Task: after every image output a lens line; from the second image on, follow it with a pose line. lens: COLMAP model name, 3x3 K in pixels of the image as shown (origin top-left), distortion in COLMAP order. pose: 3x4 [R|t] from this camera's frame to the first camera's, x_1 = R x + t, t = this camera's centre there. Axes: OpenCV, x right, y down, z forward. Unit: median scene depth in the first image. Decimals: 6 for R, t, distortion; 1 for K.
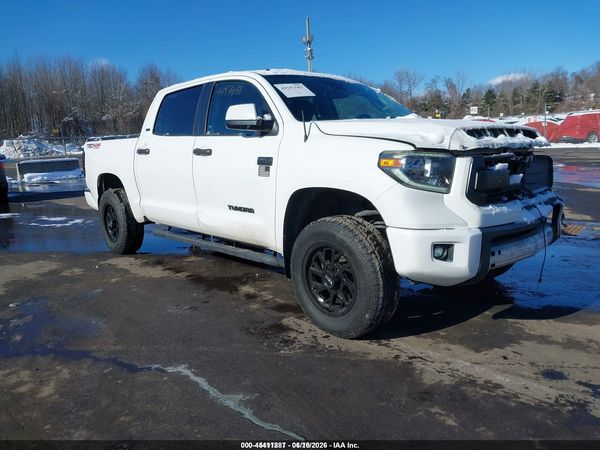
lens RADIAL K [[474.9, 0, 300.0], [0, 474.9, 225.0], [0, 0, 1]] dist [0.026433, -0.012543]
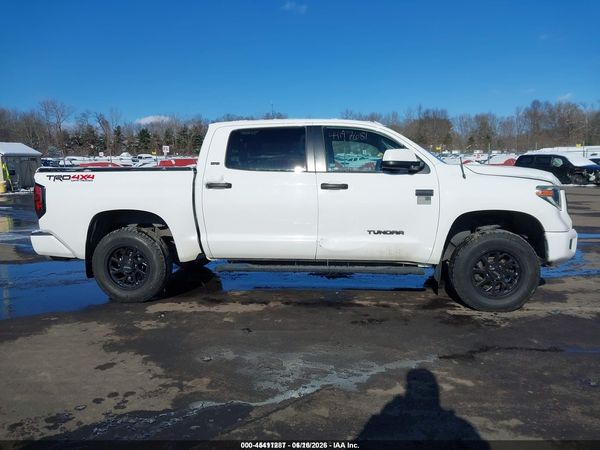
lens RADIAL K [[481.7, 0, 307.9], [0, 481.7, 222.4], [0, 0, 1]] dist [0.009702, -0.006964]
pose [[0.747101, -0.046159, 0.663106, -0.829448], [0.100971, 0.993890, -0.044575, -0.019230], [-0.656997, 0.100256, 0.747197, 0.163080]]
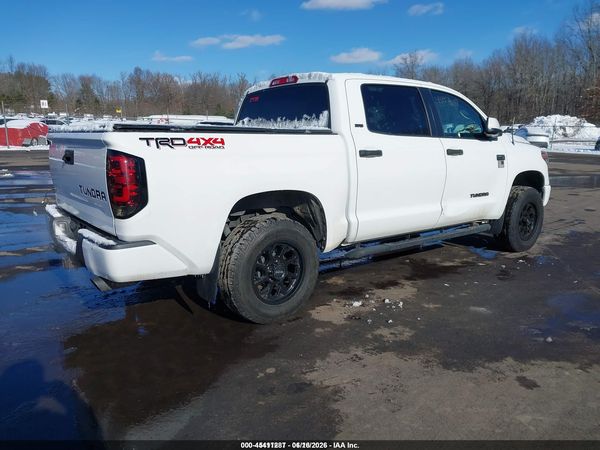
lens RADIAL K [[474.9, 0, 300.0], [0, 474.9, 225.0], [0, 0, 1]] dist [0.026433, -0.012543]
pose [[0.058398, -0.152116, 0.986636, -1.119668], [0.163642, 0.976412, 0.140854, -0.167717], [-0.984790, 0.153229, 0.081913, 1.064321]]
